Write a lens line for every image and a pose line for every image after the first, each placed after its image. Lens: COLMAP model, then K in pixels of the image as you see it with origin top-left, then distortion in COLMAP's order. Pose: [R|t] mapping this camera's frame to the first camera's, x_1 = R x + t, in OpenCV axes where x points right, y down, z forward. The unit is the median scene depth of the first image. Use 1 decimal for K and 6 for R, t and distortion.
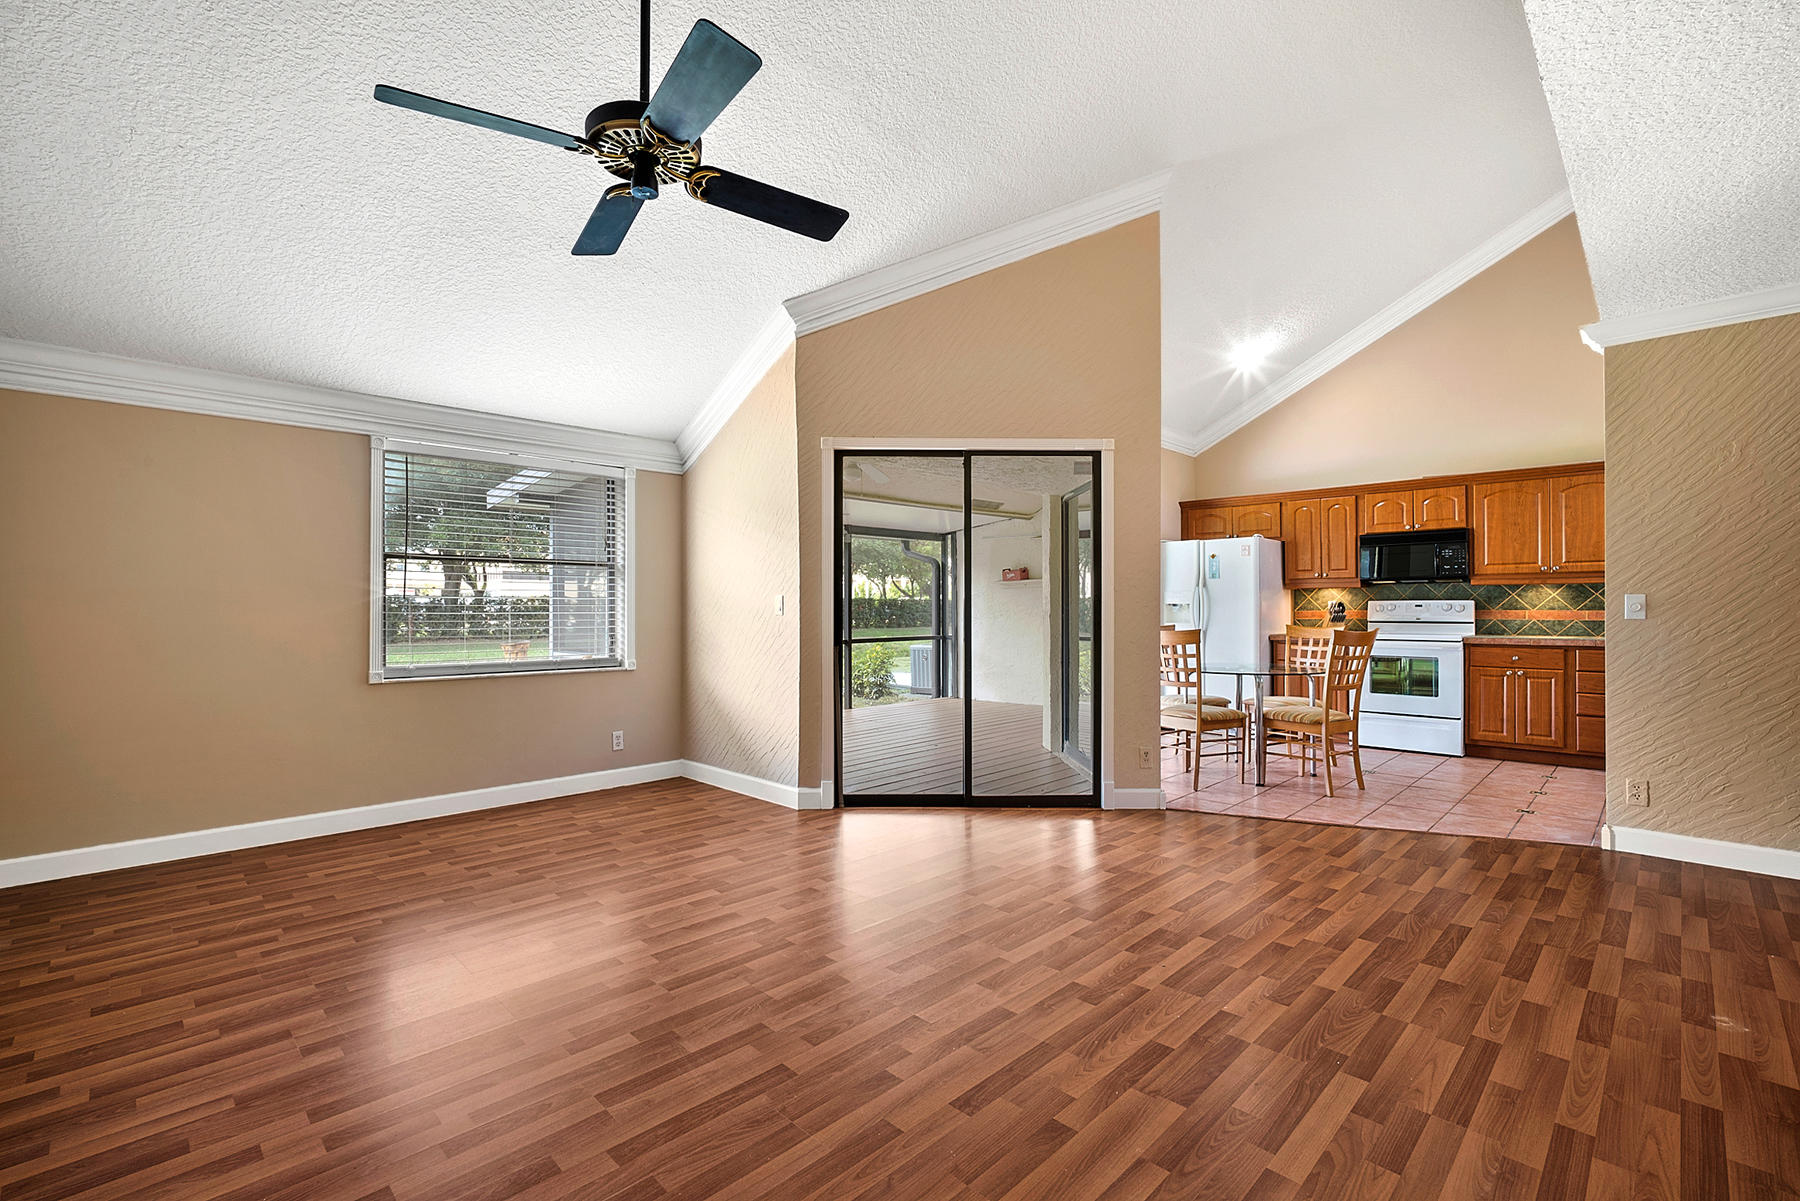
lens RADIAL K [[796.1, 0, 892.1], [0, 796.1, 605.2], [0, 0, 1]] dist [-0.022180, 0.006483]
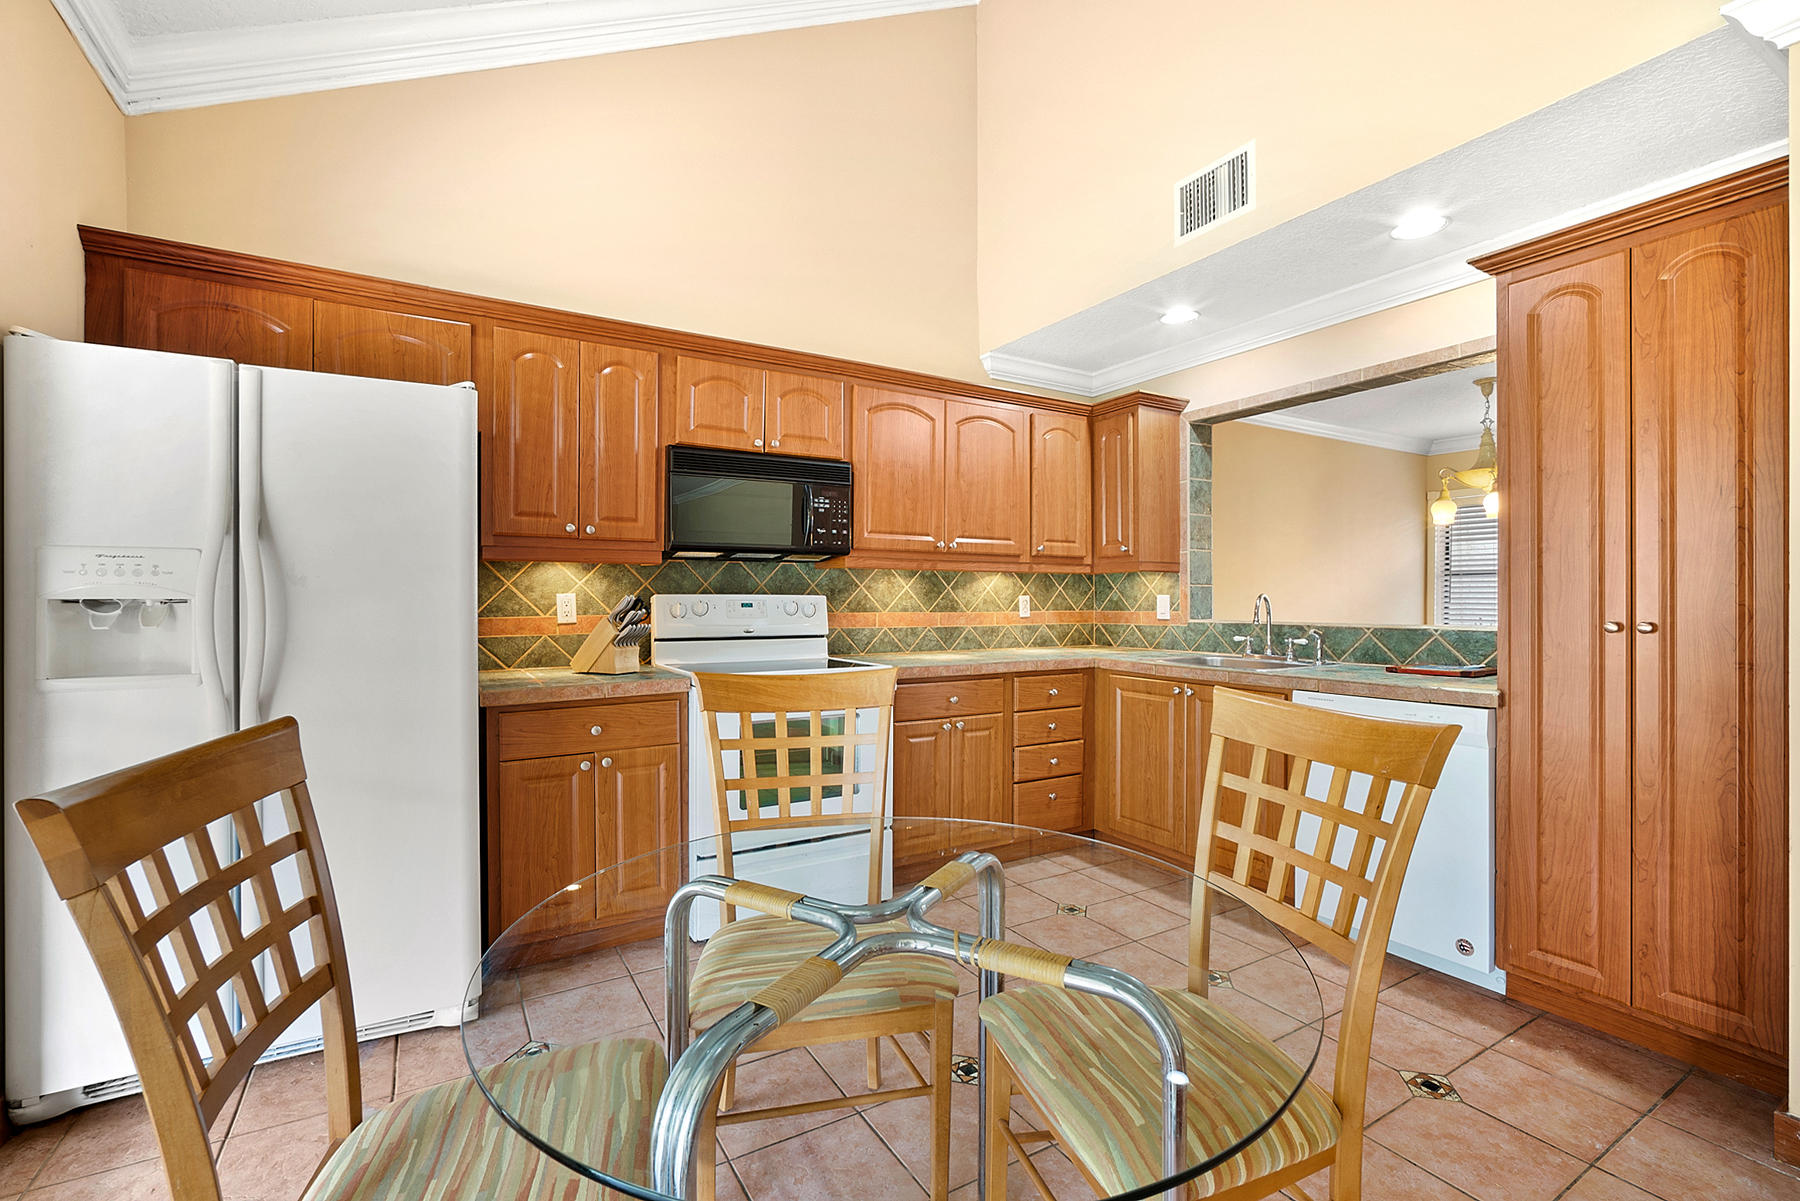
lens RADIAL K [[796.1, 0, 882.0], [0, 796.1, 606.4], [0, 0, 1]] dist [-0.022180, 0.006483]
pose [[0.249120, -0.008415, 0.968436, 0.215504], [-0.009258, 0.999896, 0.011070, -0.005251], [-0.968428, -0.011723, 0.249016, 0.862366]]
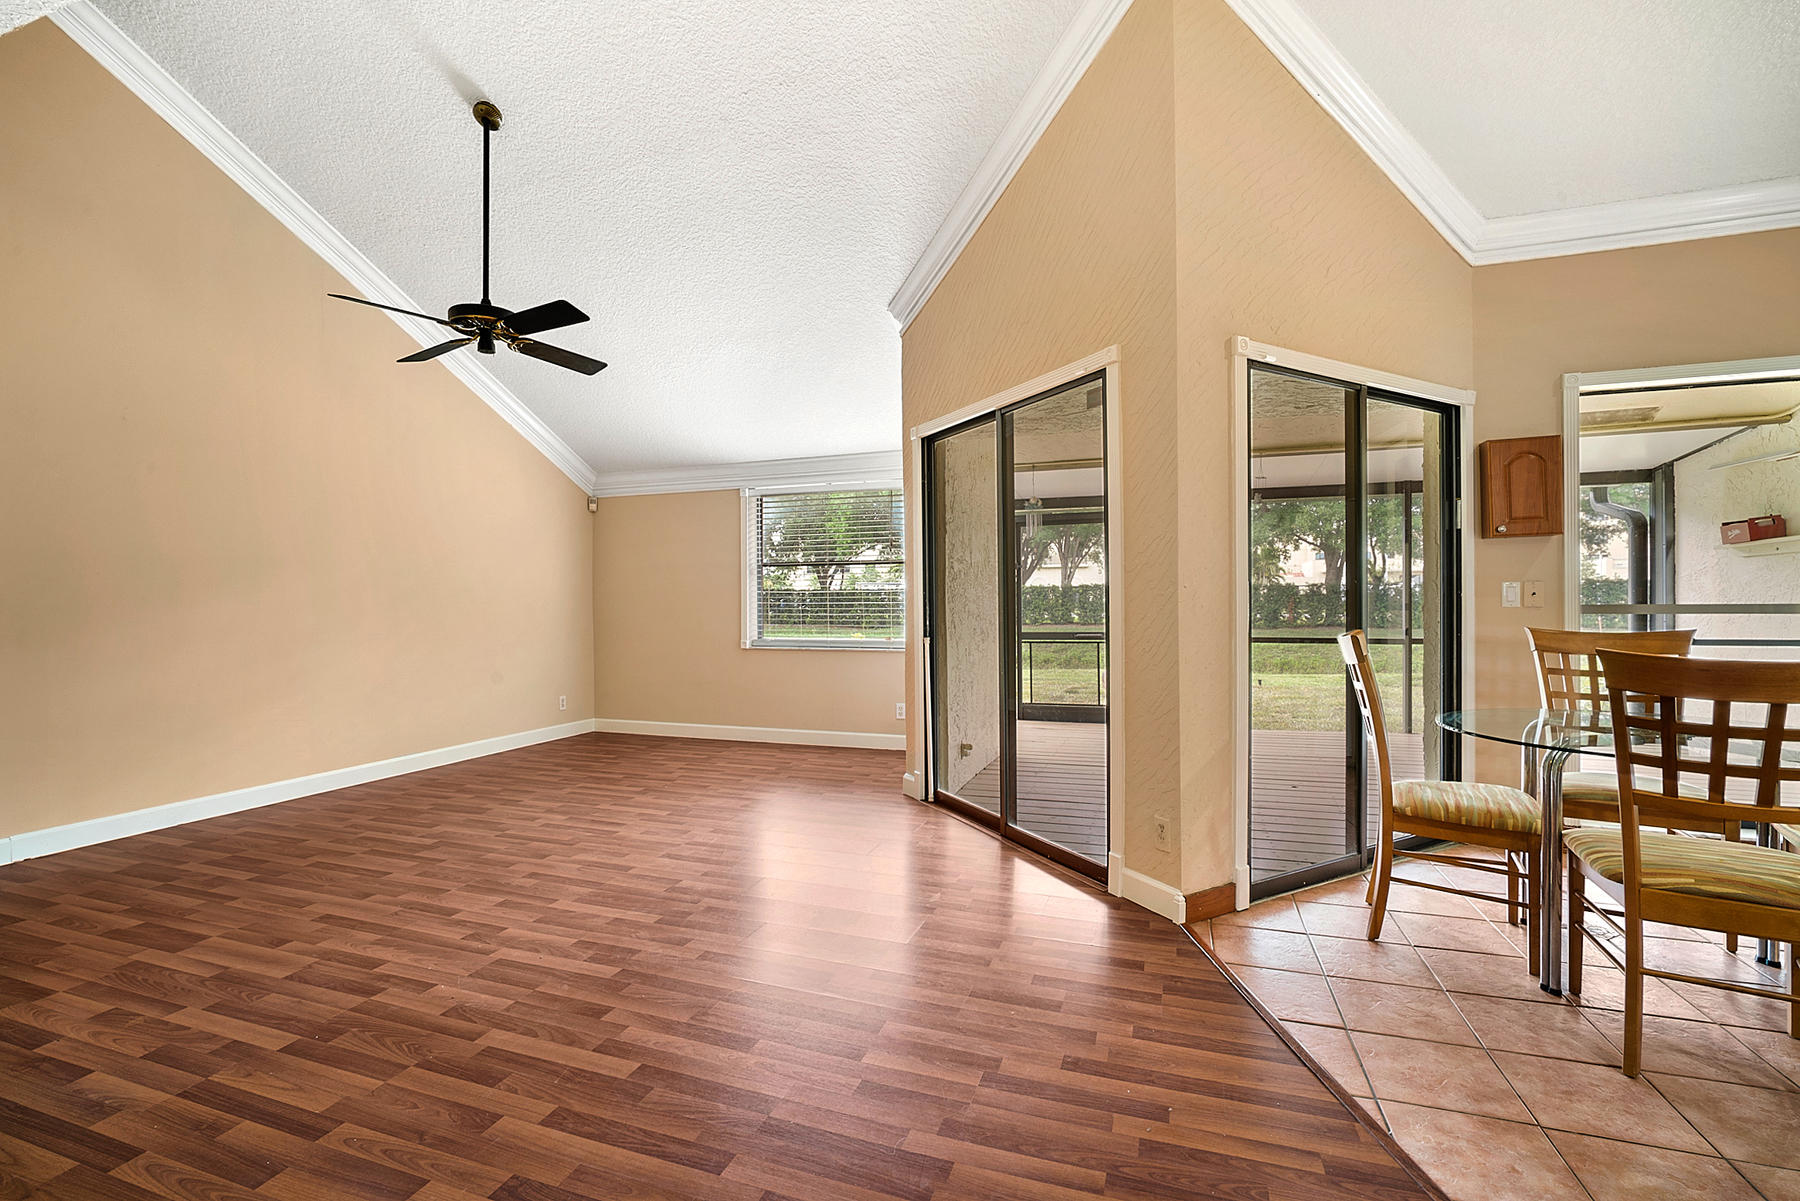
lens RADIAL K [[796.1, 0, 893.4], [0, 796.1, 600.8], [0, 0, 1]] dist [-0.022180, 0.006483]
pose [[0.433967, -0.000439, -0.900929, 0.586187], [0.009415, 0.999947, 0.004048, 0.001942], [0.900880, -0.010239, 0.433948, 0.396304]]
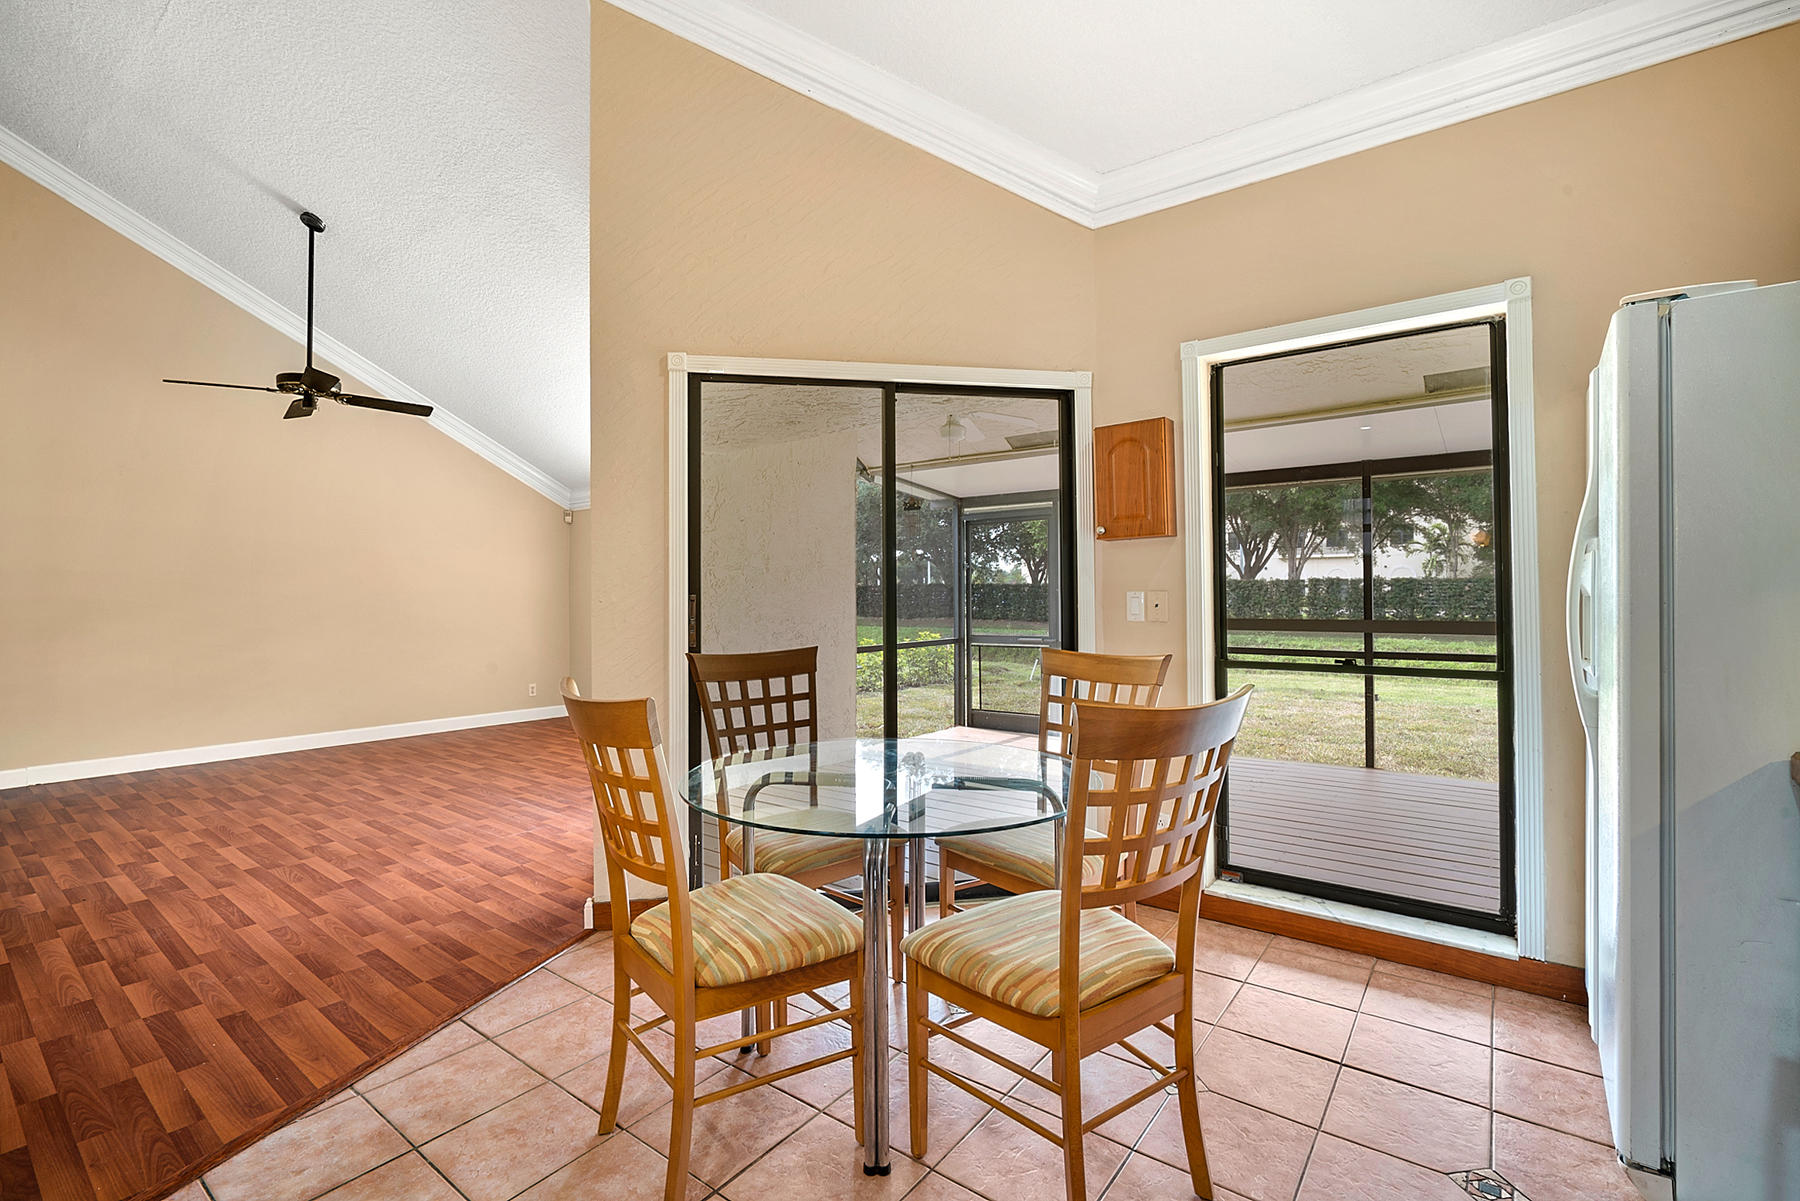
lens RADIAL K [[796.1, 0, 897.0], [0, 796.1, 591.2], [0, 0, 1]] dist [-0.022180, 0.006483]
pose [[0.137125, -0.004011, -0.990546, 0.738833], [0.008851, 0.999957, -0.002824, -0.006453], [0.990514, -0.008380, 0.137154, 0.854569]]
